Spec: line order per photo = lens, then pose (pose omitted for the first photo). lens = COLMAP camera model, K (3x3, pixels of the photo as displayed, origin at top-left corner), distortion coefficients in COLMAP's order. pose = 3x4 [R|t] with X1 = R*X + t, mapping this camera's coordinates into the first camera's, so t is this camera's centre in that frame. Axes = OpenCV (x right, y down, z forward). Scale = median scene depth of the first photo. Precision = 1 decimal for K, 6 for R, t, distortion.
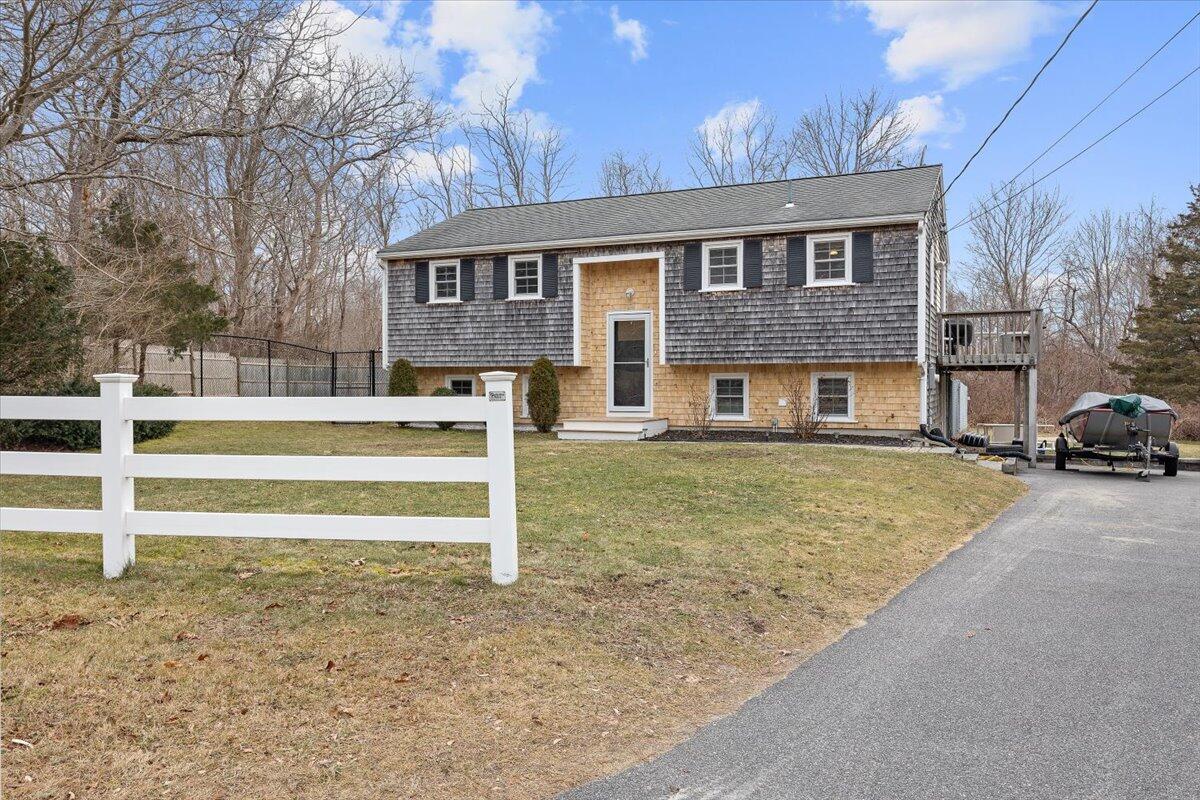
lens RADIAL K [[600.3, 0, 574.5], [0, 600.3, 390.4], [0, 0, 1]] dist [-0.001631, 0.000382]
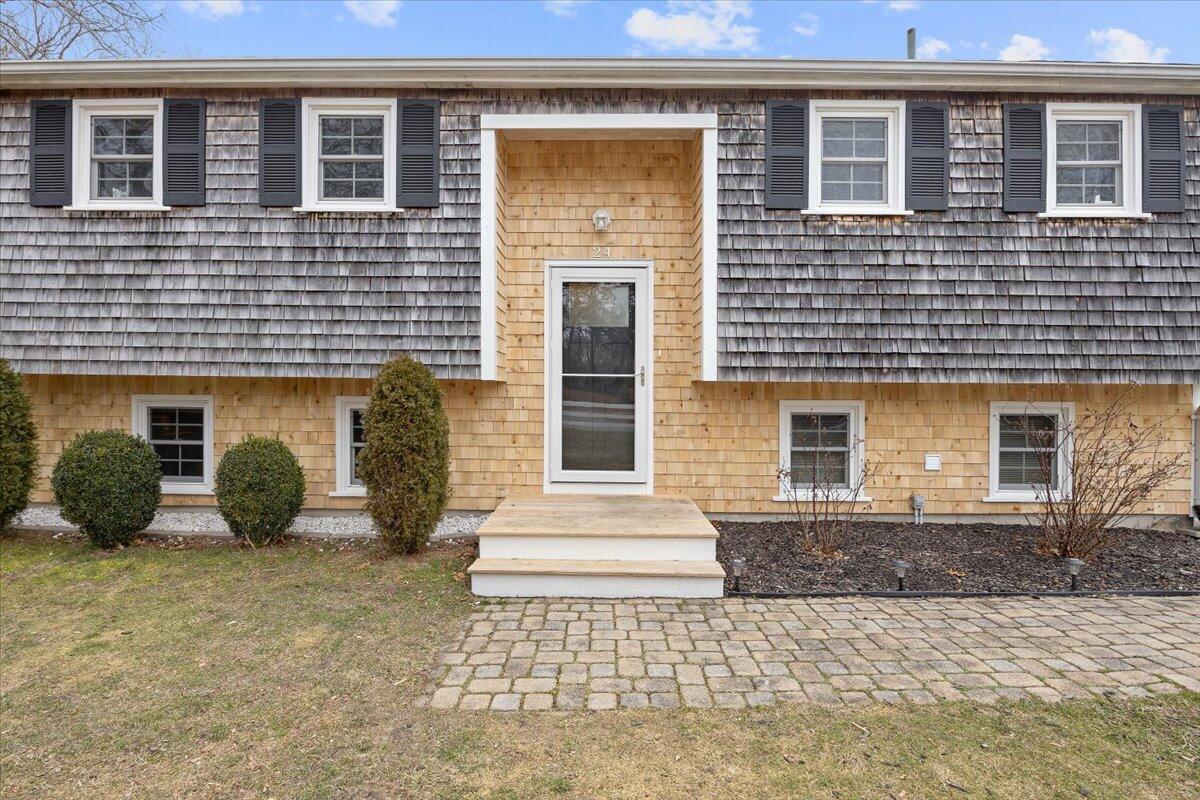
lens RADIAL K [[520.1, 0, 561.6], [0, 520.1, 399.8], [0, 0, 1]] dist [-0.013615, 0.000188]
pose [[0.929580, 0.002939, 0.368608, -0.085071], [-0.003264, 0.999995, 0.000259, -0.029163], [-0.368605, -0.001444, 0.929585, 0.691133]]
